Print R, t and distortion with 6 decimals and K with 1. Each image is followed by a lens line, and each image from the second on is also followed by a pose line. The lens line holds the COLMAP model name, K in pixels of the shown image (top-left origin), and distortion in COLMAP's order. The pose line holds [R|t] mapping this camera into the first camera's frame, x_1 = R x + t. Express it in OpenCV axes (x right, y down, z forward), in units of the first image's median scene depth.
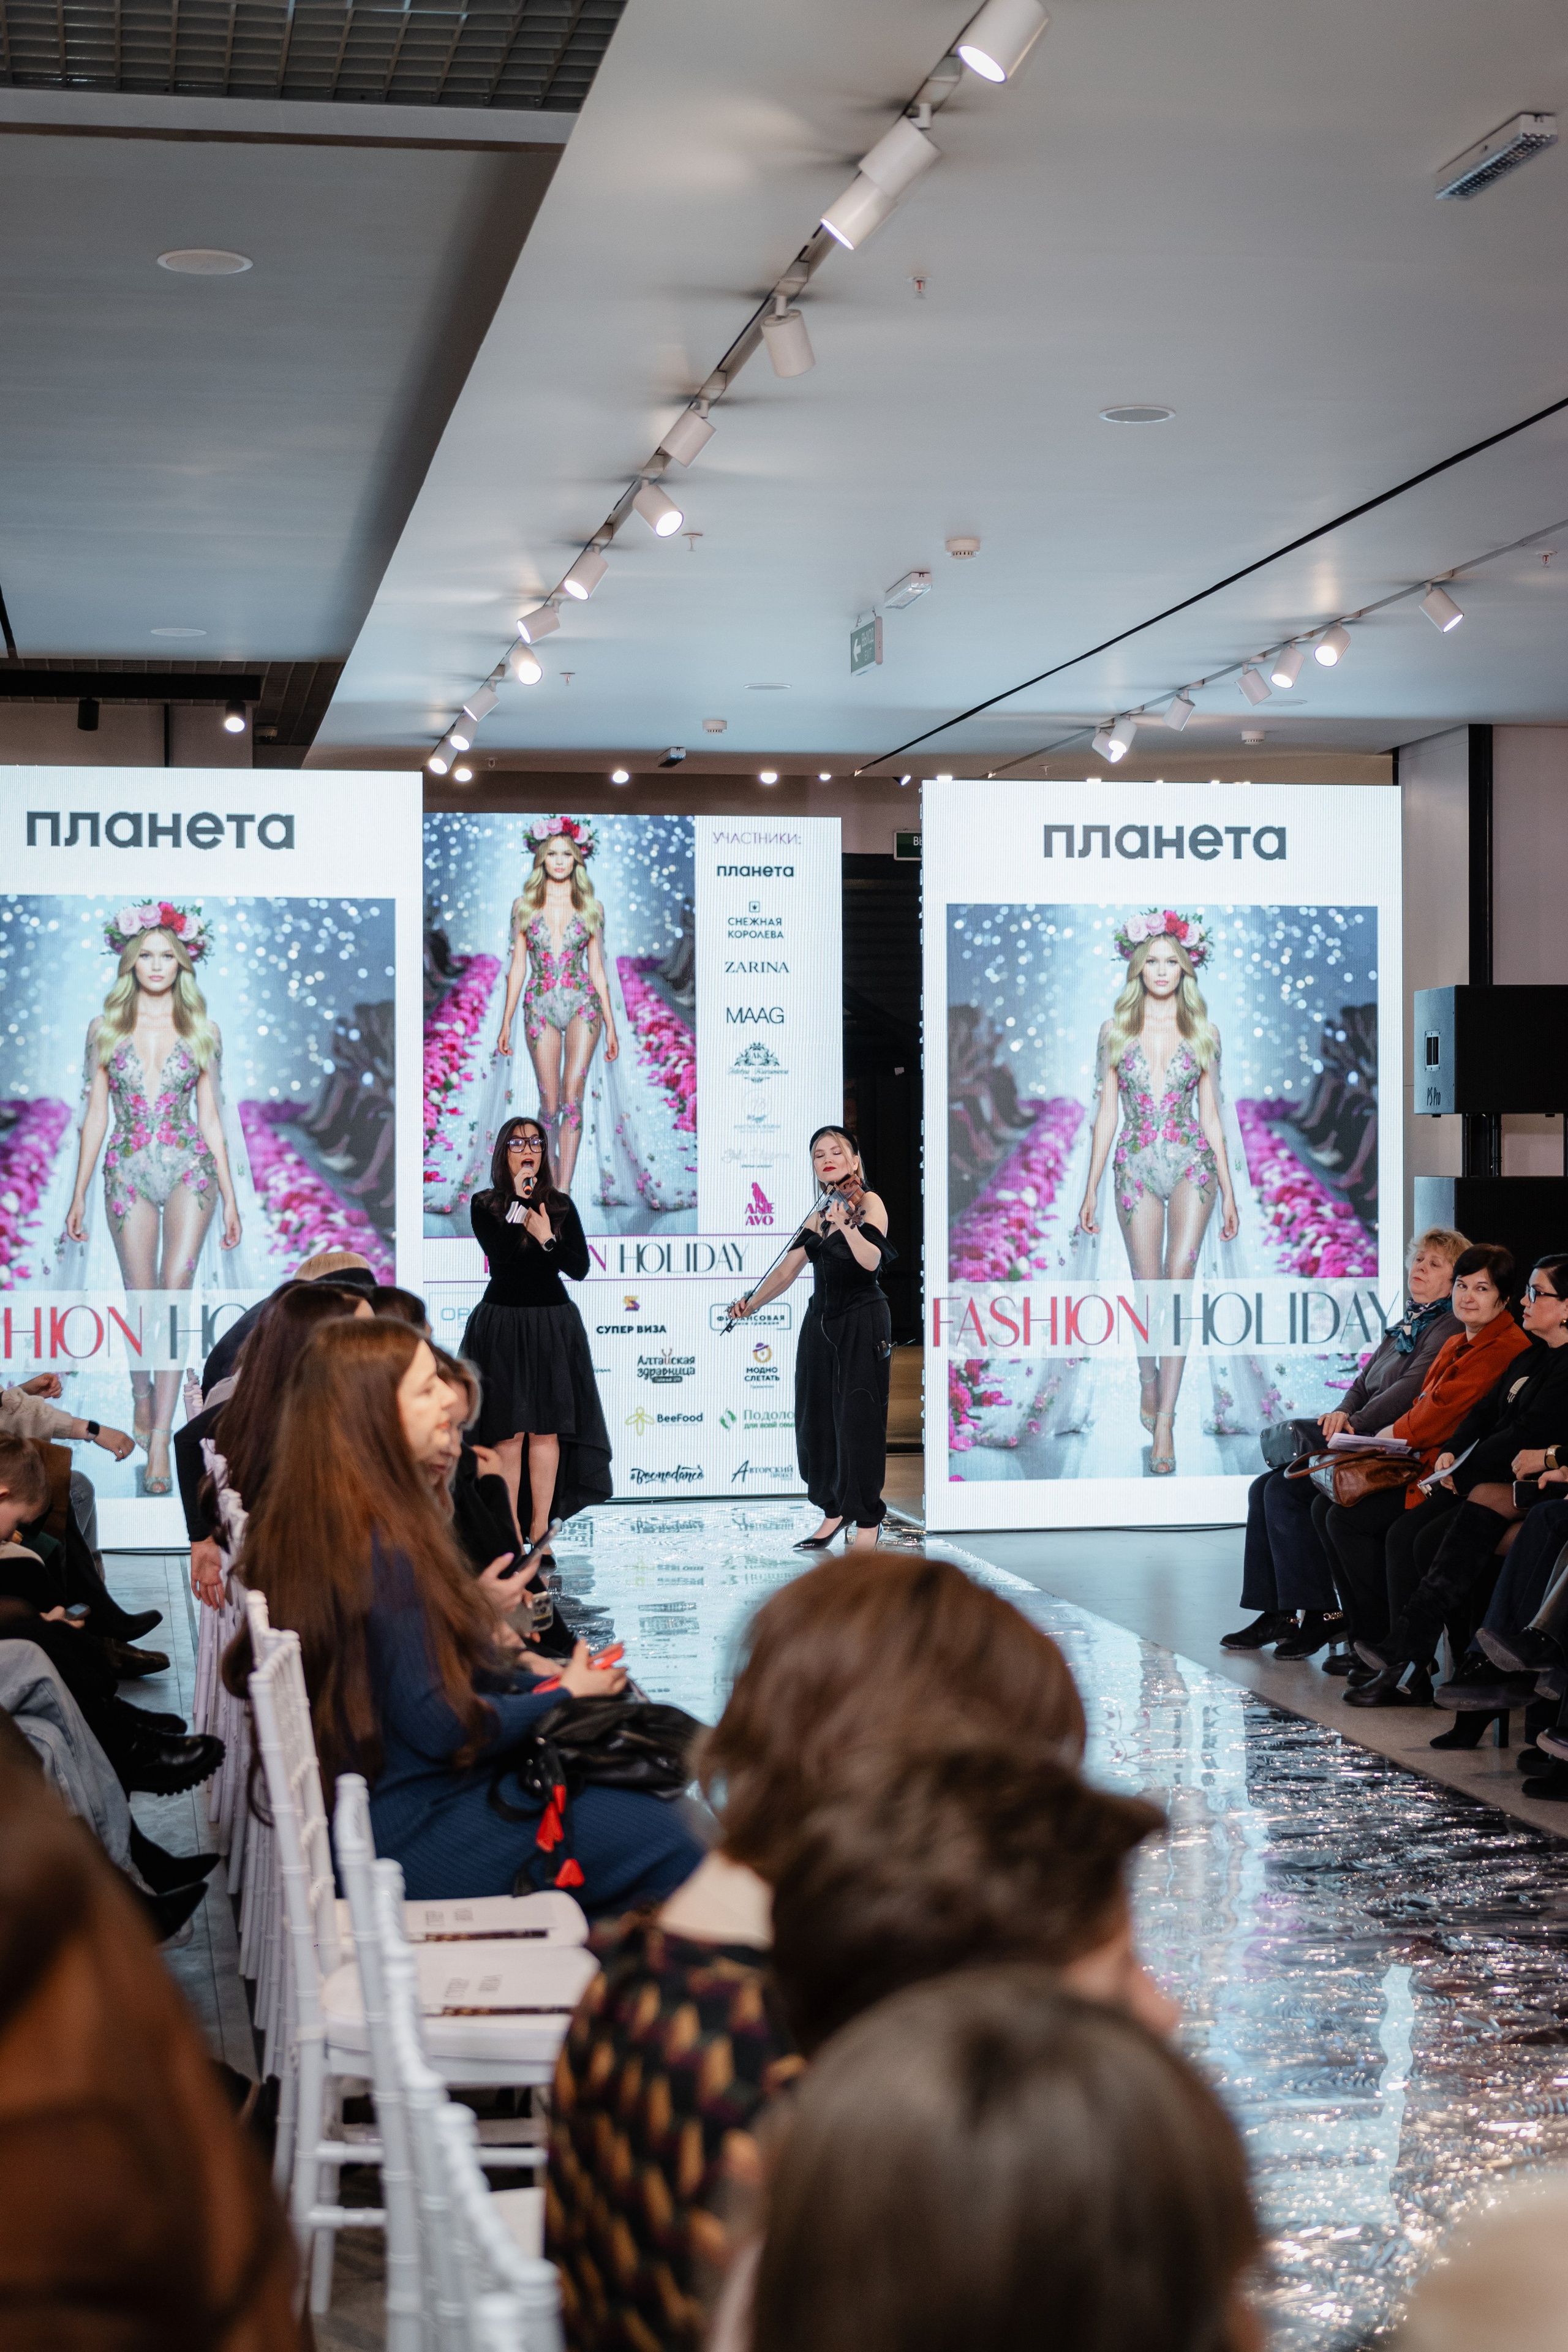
lens RADIAL K [[3715.9, 0, 784.0], [0, 3715.9, 1176.0], [0, 0, 1]] dist [0.019031, -0.057583]
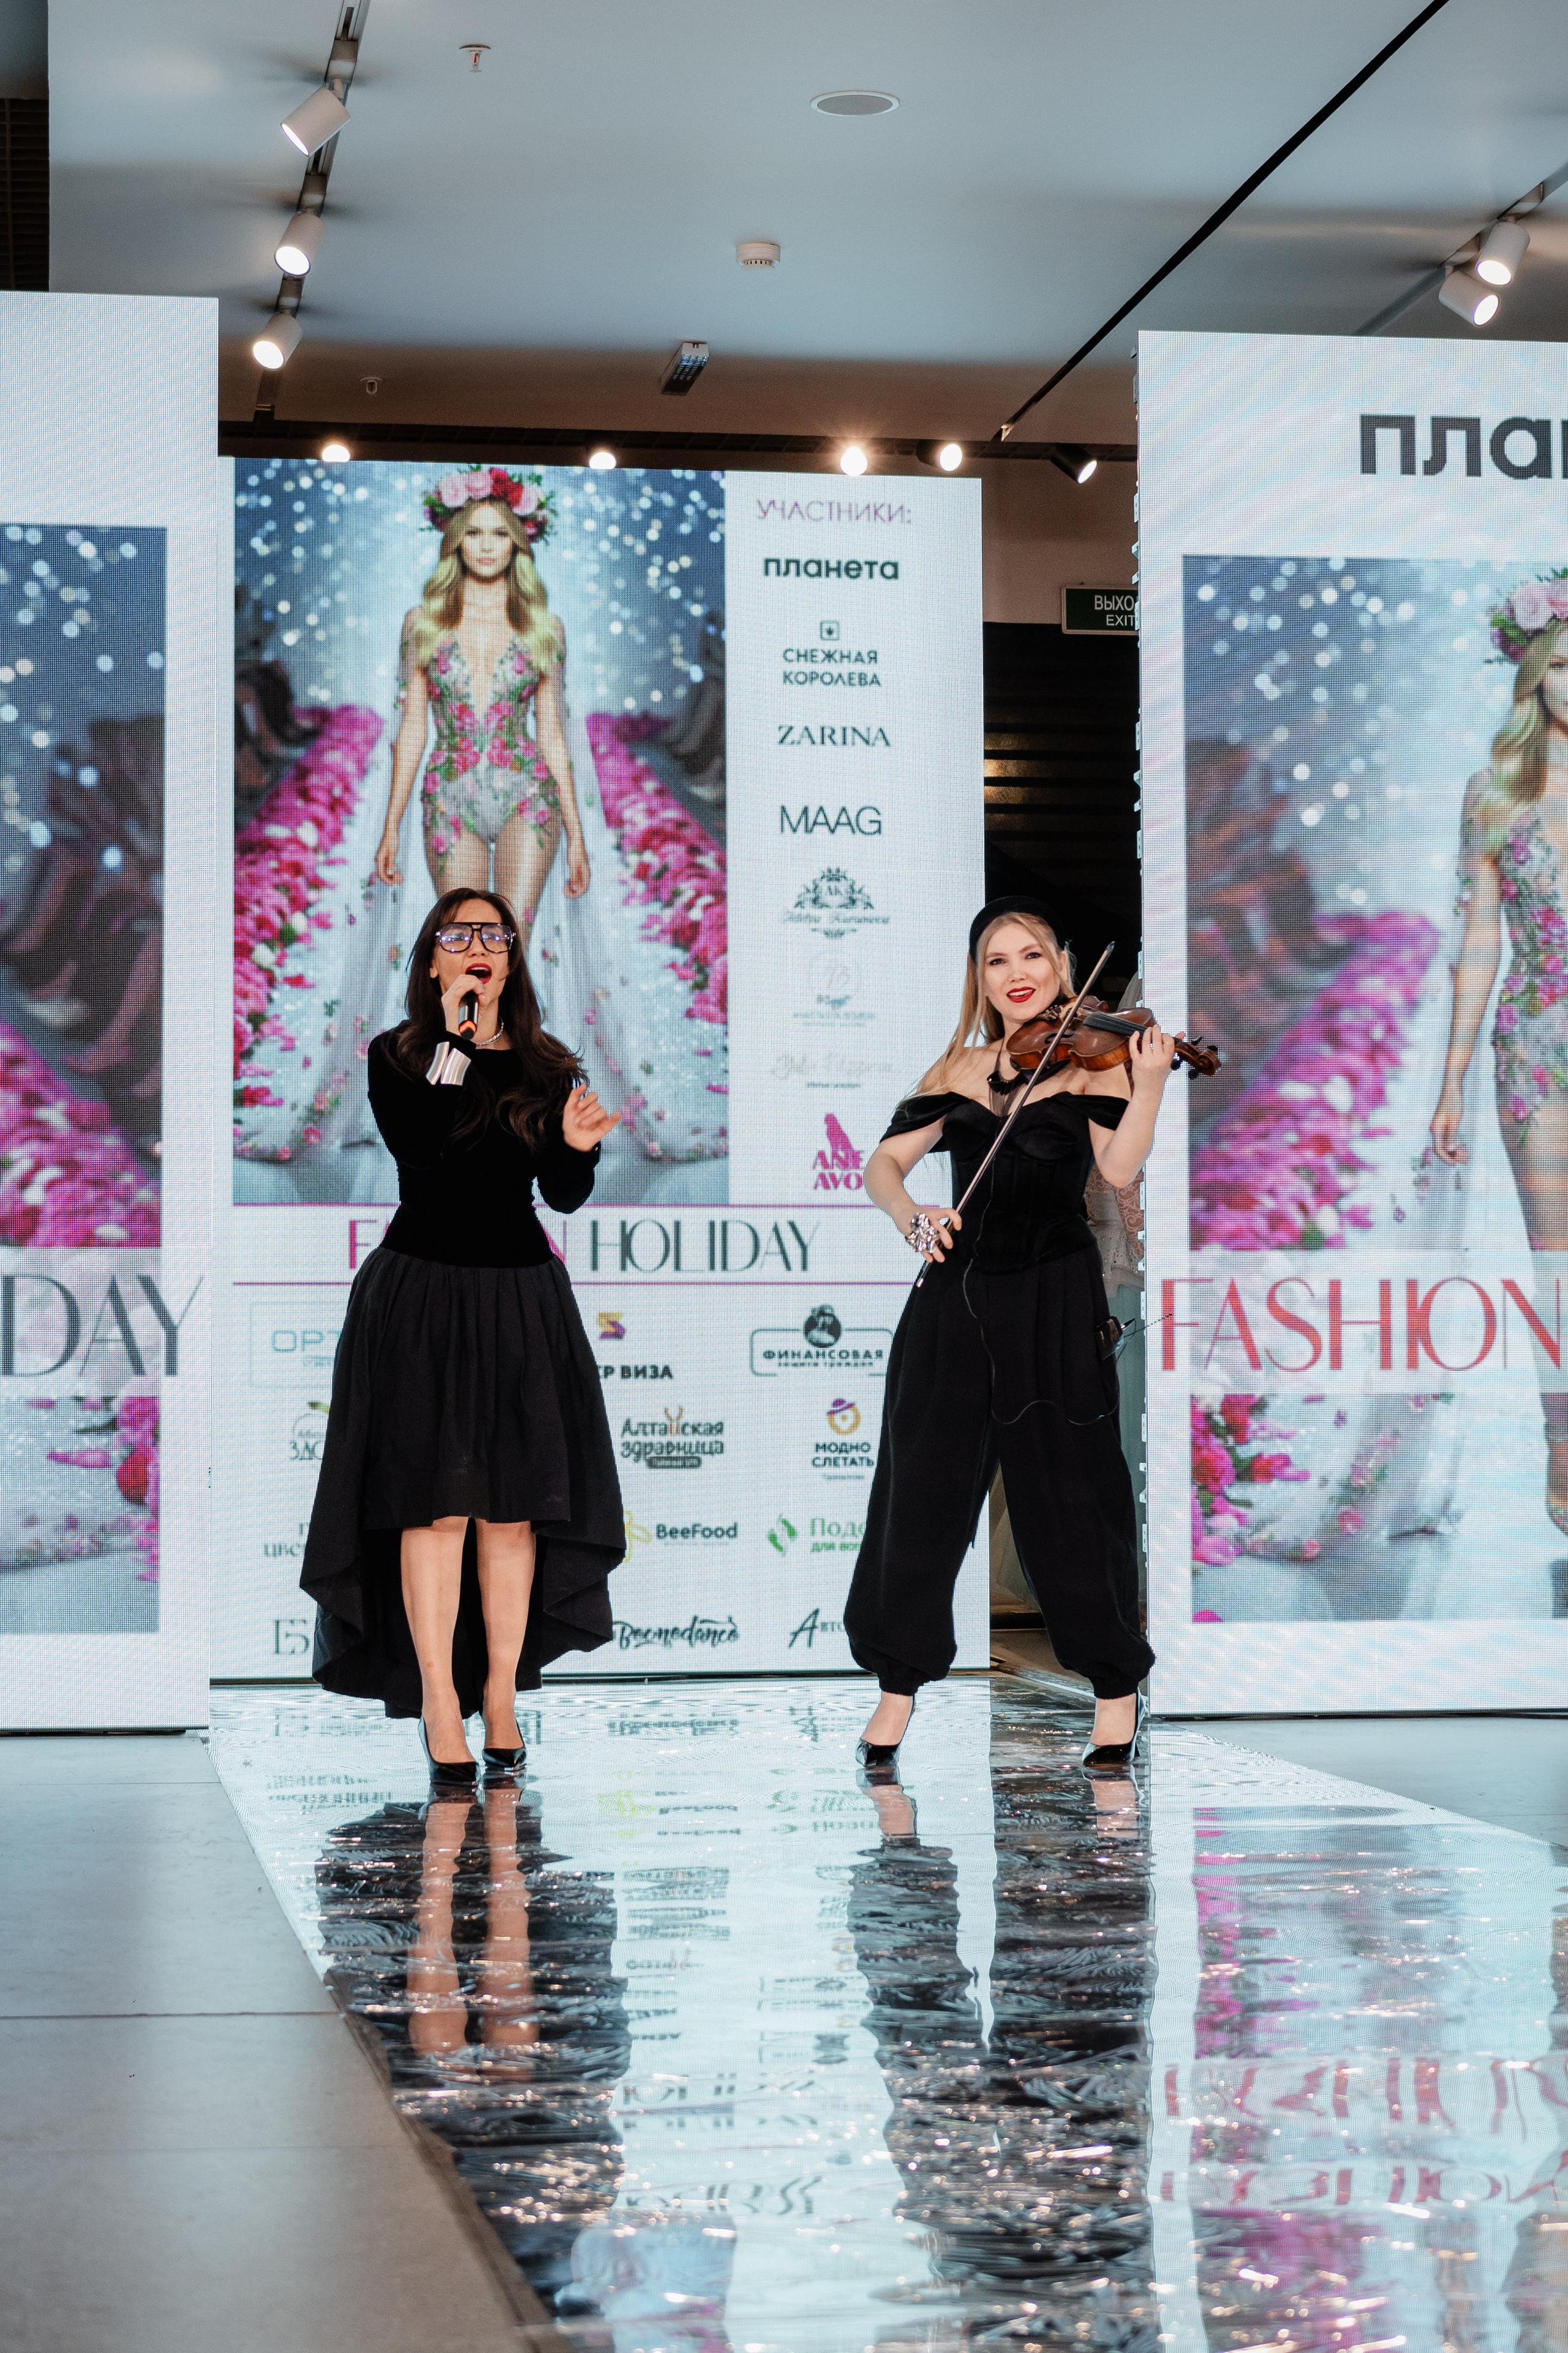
lens RADIAL K [[4675.2, 0, 717.0], [0, 4675.2, 1097.0], [0, 0, 1]] dist [0.010878, 0.047940]
pose [[0.999505, -0.000255, -0.031457, -0.002934], [-0.001976, 0.997484, -0.070864, 0.054222], [0.031396, 0.070891, 0.996990, 0.317677]]
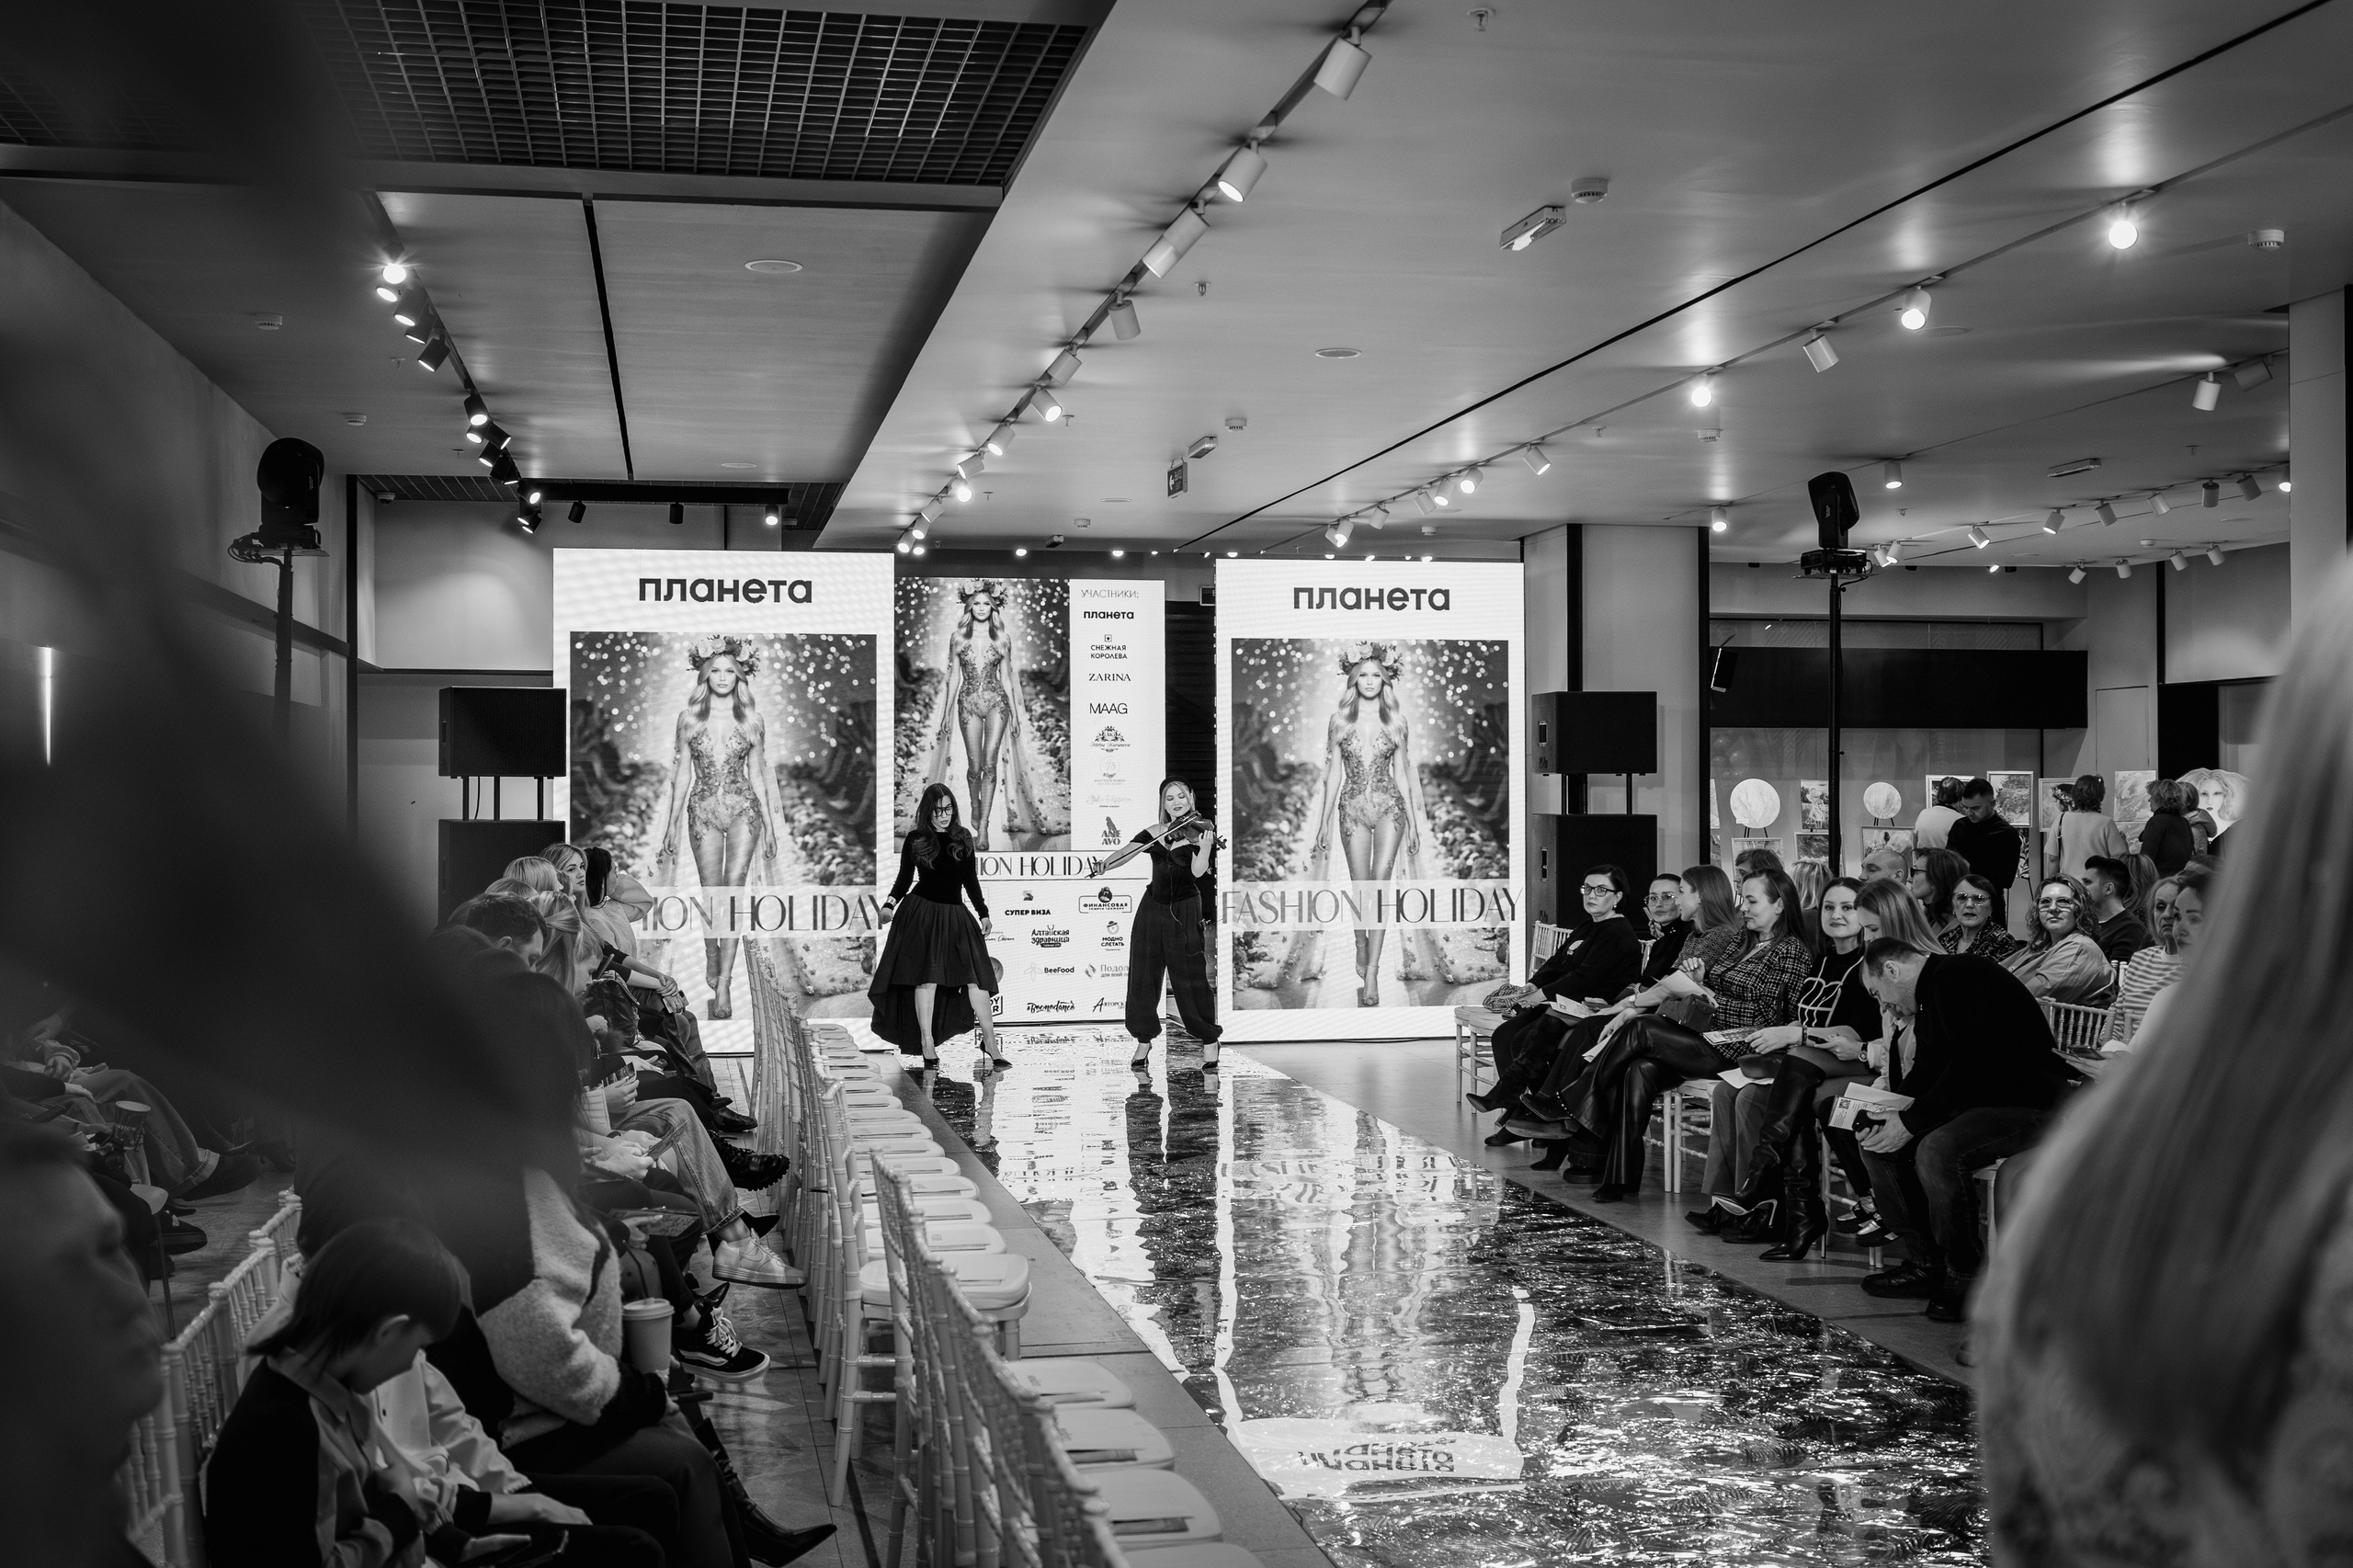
lens RADIAL K [[2600.6, 0, 1176.5], [0, 2600.6, 784.0], [0, 0, 1]] dist [0.001235, 0.004028]
pose [[0.999859, 0.001431, 0.016743, 0.002649], [-0.001273, 0.999955, -0.009422, -0.001990], [-0.016755, 0.009399, 0.999815, -0.085846]]
